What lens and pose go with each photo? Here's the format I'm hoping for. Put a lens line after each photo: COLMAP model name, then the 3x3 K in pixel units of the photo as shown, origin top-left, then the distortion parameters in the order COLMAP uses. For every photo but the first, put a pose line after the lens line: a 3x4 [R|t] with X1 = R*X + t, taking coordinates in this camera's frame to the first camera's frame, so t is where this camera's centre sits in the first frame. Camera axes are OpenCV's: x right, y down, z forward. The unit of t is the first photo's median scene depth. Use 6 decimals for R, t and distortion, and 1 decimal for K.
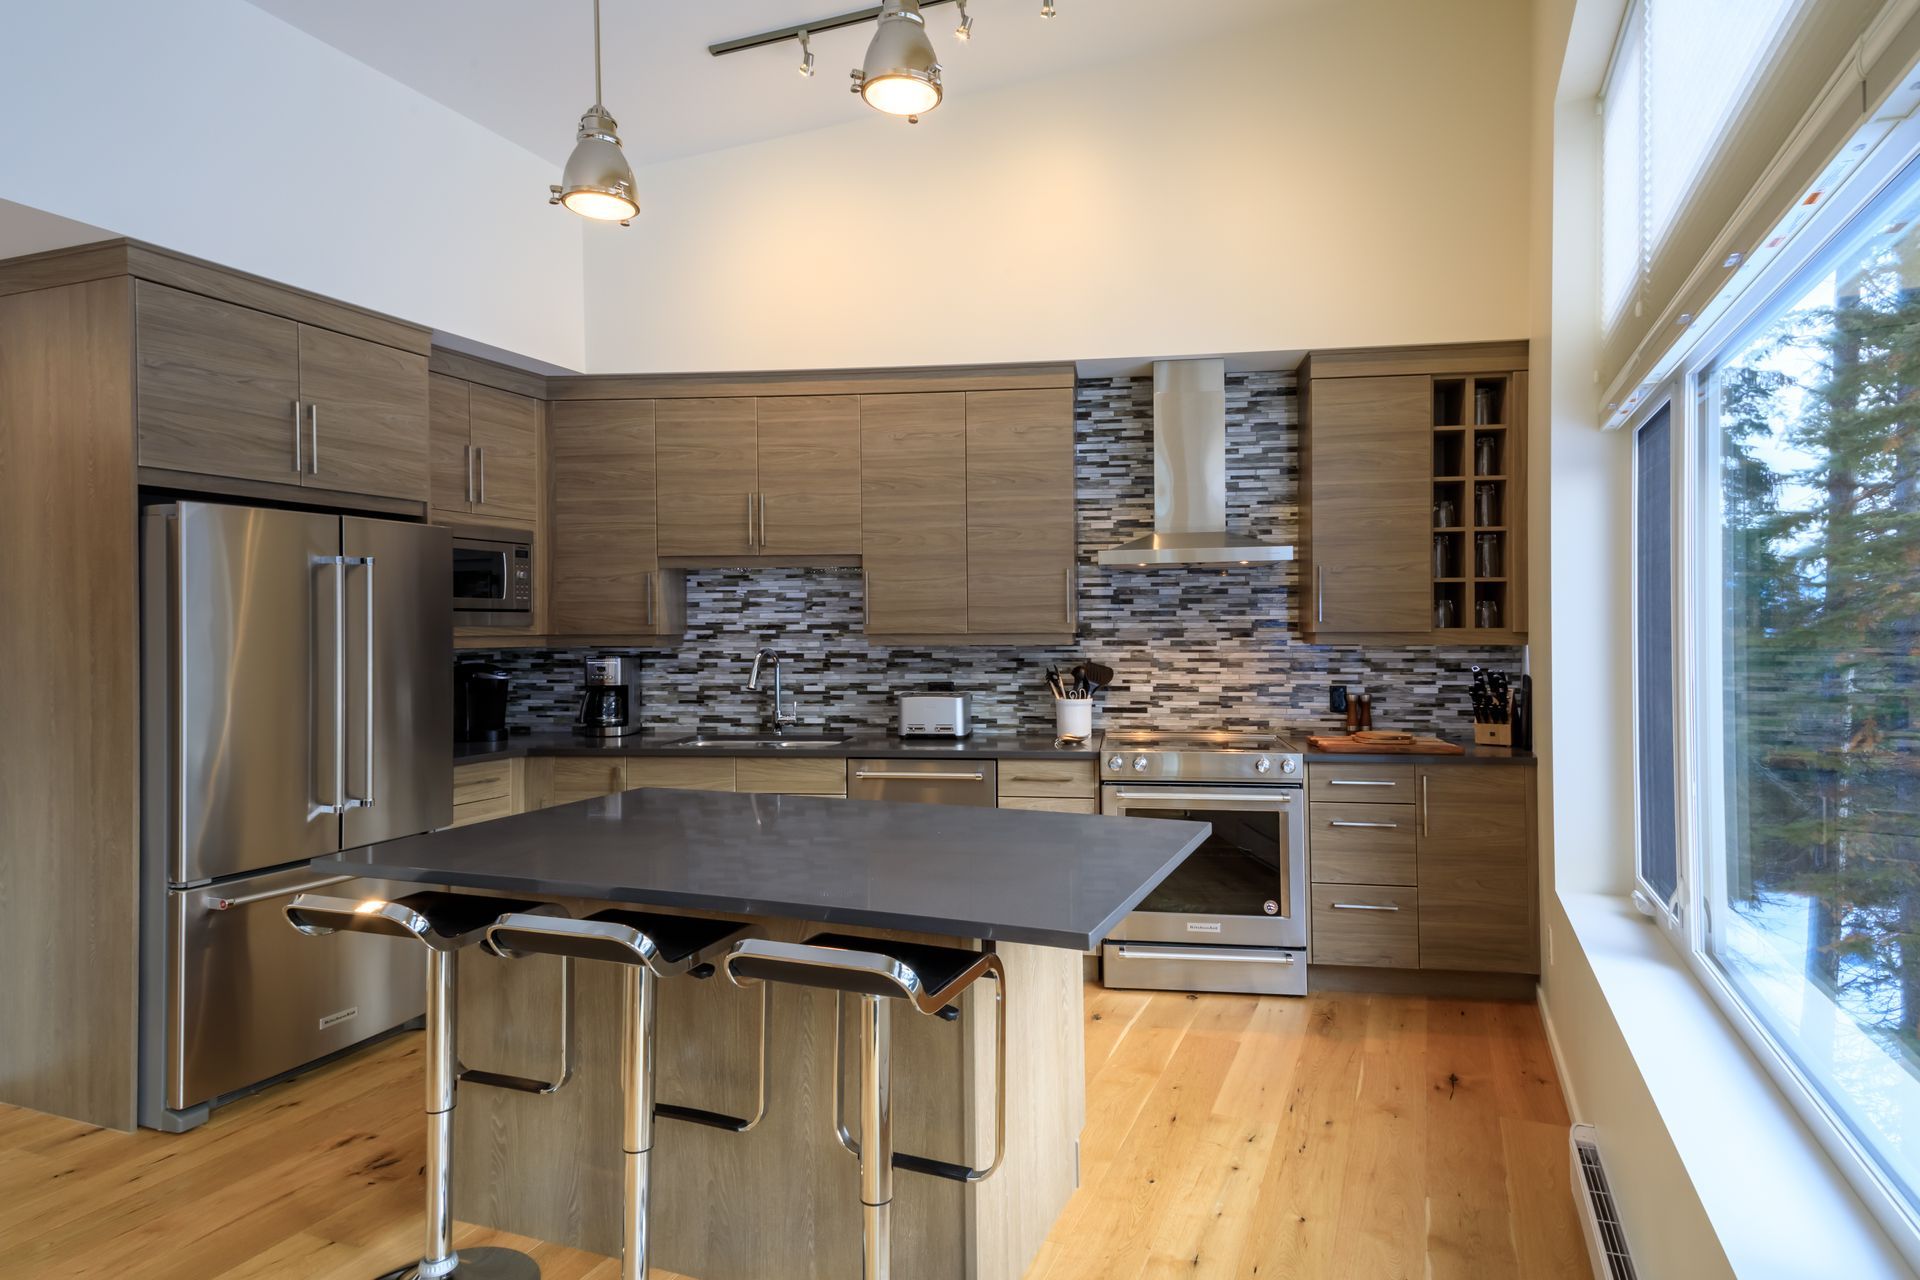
lens RADIAL K [[1084.5, 0, 961.0], [0, 1084.5, 642.0], [0, 0, 1]] dist [0.015947, -0.001111]
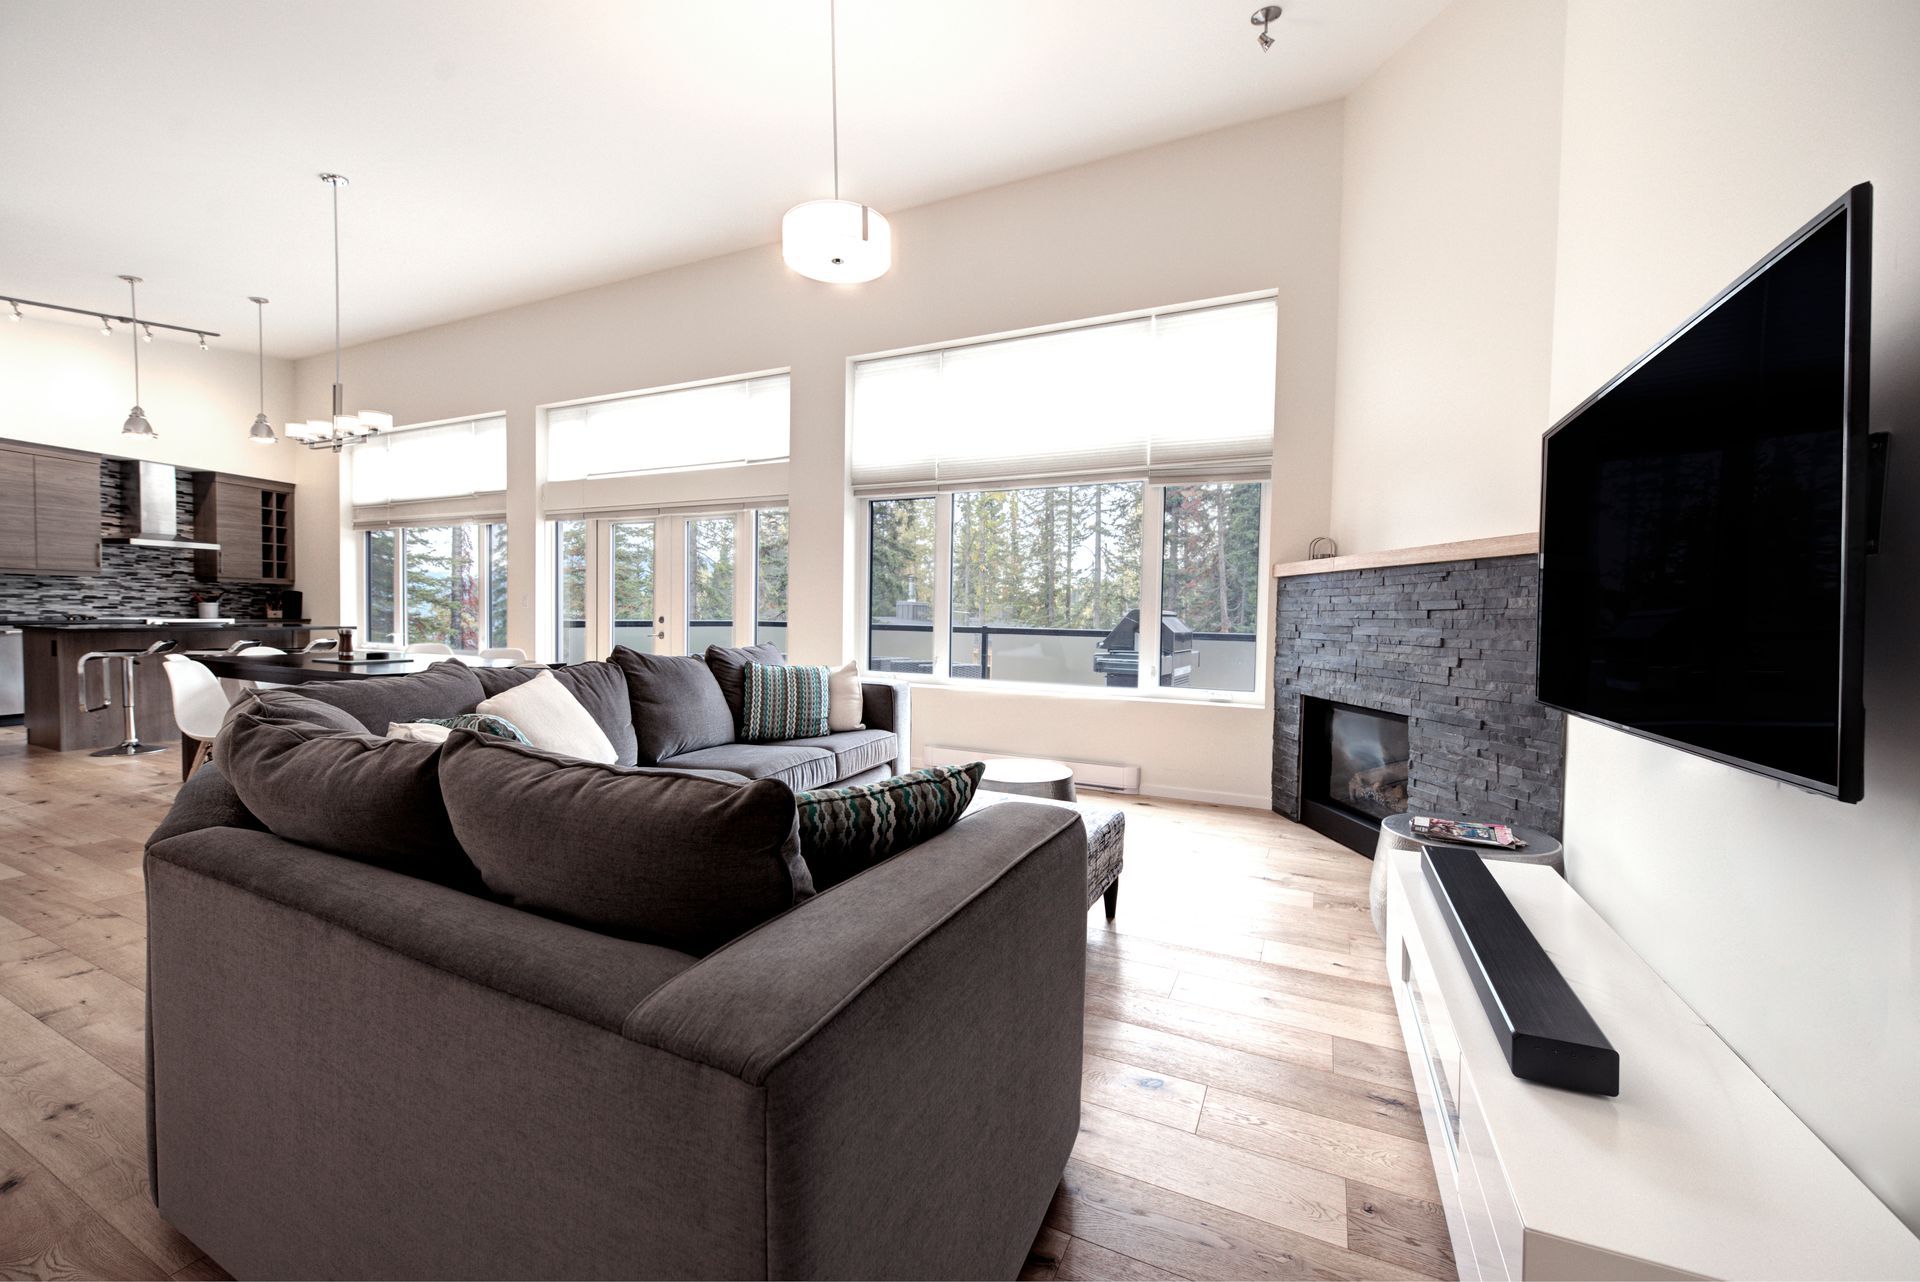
lens RADIAL K [[752.1, 0, 959.4], [0, 752.1, 644.0], [0, 0, 1]] dist [-0.009722, -0.000123]
pose [[0.064442, -0.034105, 0.997339, -1.286237], [-0.006266, 0.999382, 0.034580, 0.075286], [-0.997902, -0.008477, 0.064188, -0.871427]]
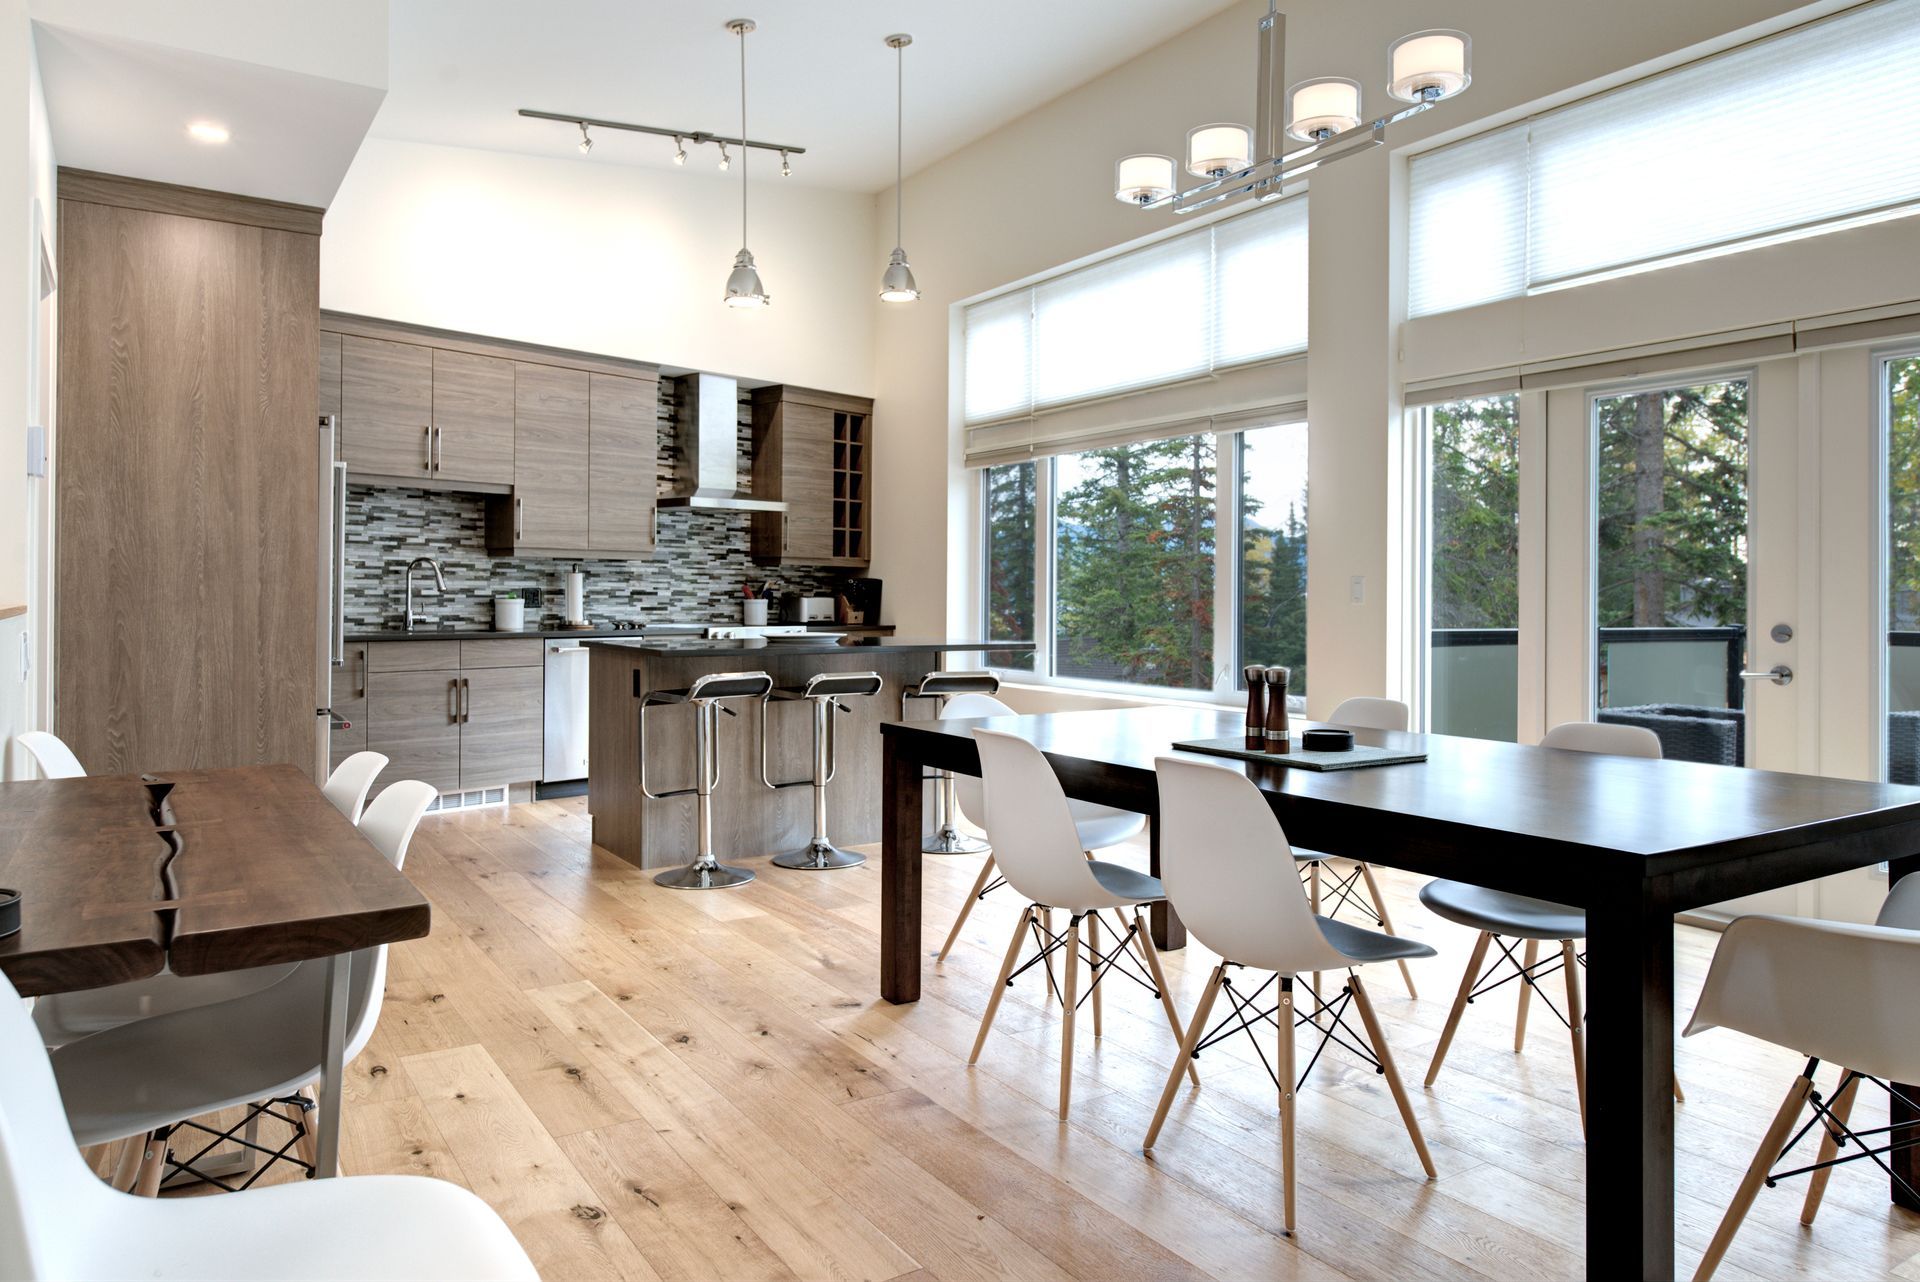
lens RADIAL K [[1260.6, 0, 962.2], [0, 1260.6, 623.1], [0, 0, 1]] dist [-0.031896, -0.002179]
pose [[0.576929, -0.007383, 0.816761, -0.978774], [-0.000193, 0.999958, 0.009176, 0.067623], [-0.816795, -0.005451, 0.576903, -0.285068]]
